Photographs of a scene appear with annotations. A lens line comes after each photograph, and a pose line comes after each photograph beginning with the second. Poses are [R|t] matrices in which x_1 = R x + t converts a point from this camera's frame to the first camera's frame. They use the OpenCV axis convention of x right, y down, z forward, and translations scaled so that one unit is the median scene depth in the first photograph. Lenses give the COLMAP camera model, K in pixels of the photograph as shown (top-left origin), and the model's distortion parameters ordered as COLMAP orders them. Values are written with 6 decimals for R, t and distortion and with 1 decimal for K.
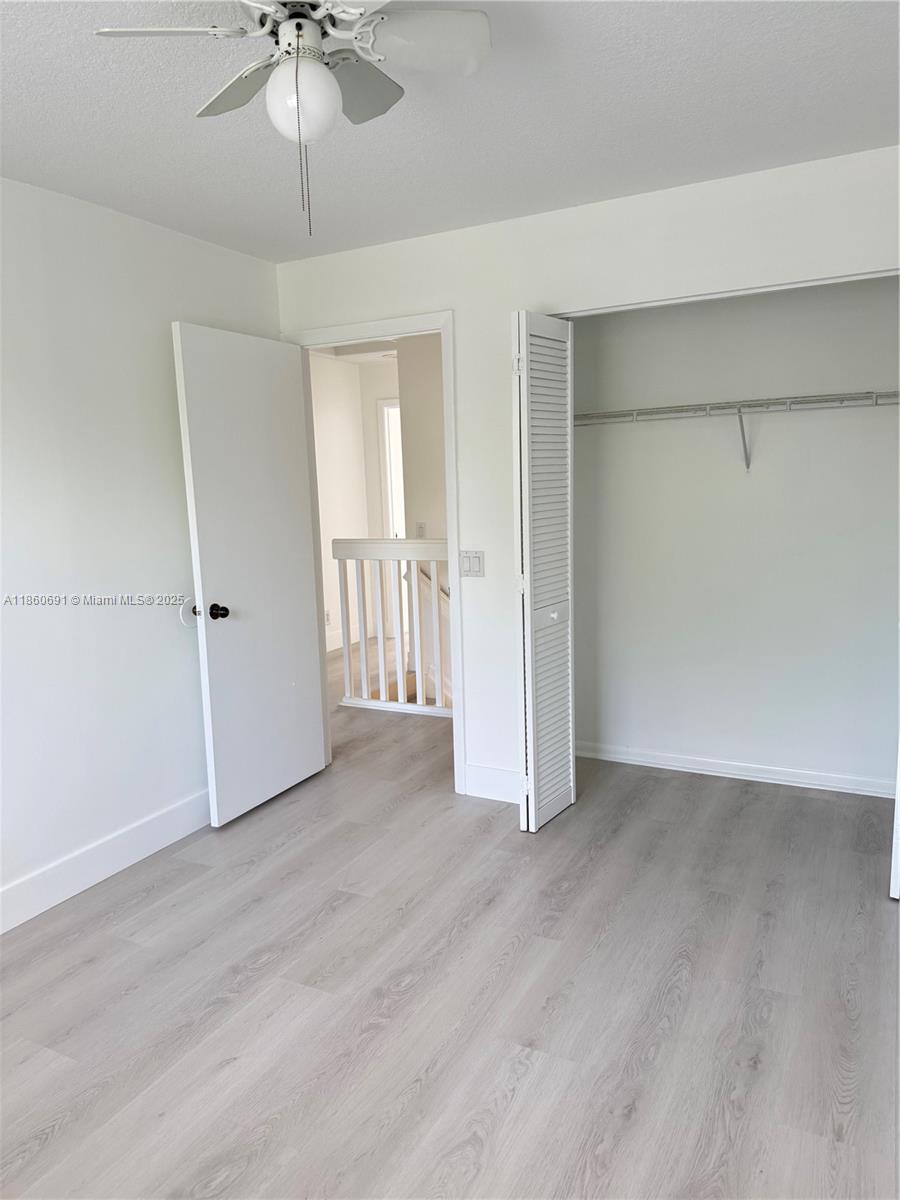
lens RADIAL K [[835.7, 0, 450.0], [0, 835.7, 600.0], [0, 0, 1]] dist [-0.030965, 0.001667]
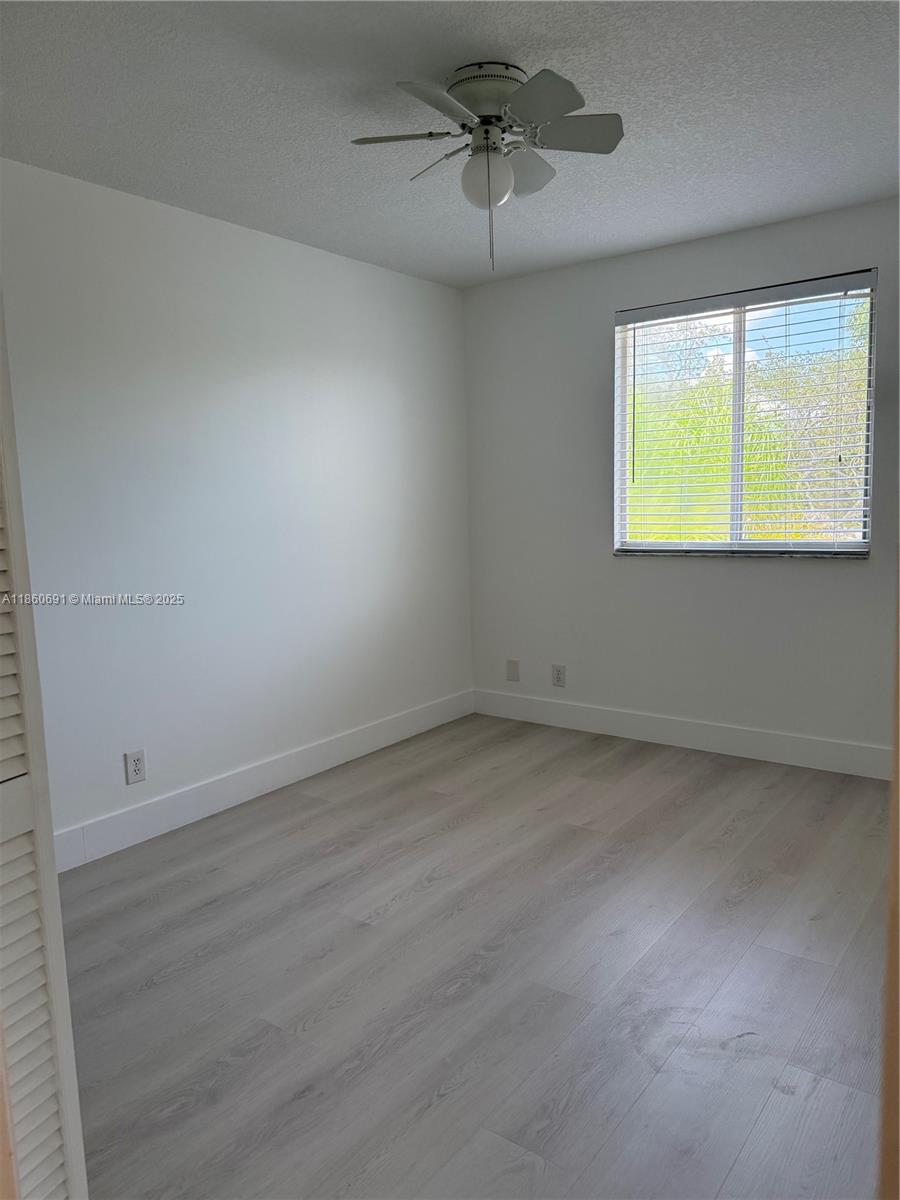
lens RADIAL K [[835.7, 0, 450.0], [0, 835.7, 600.0], [0, 0, 1]] dist [-0.030965, 0.001667]
pose [[-0.983784, 0.034742, 0.175963, -0.233413], [0.080509, 0.962208, 0.260141, -0.201298], [-0.160275, 0.270089, -0.949402, 1.817973]]
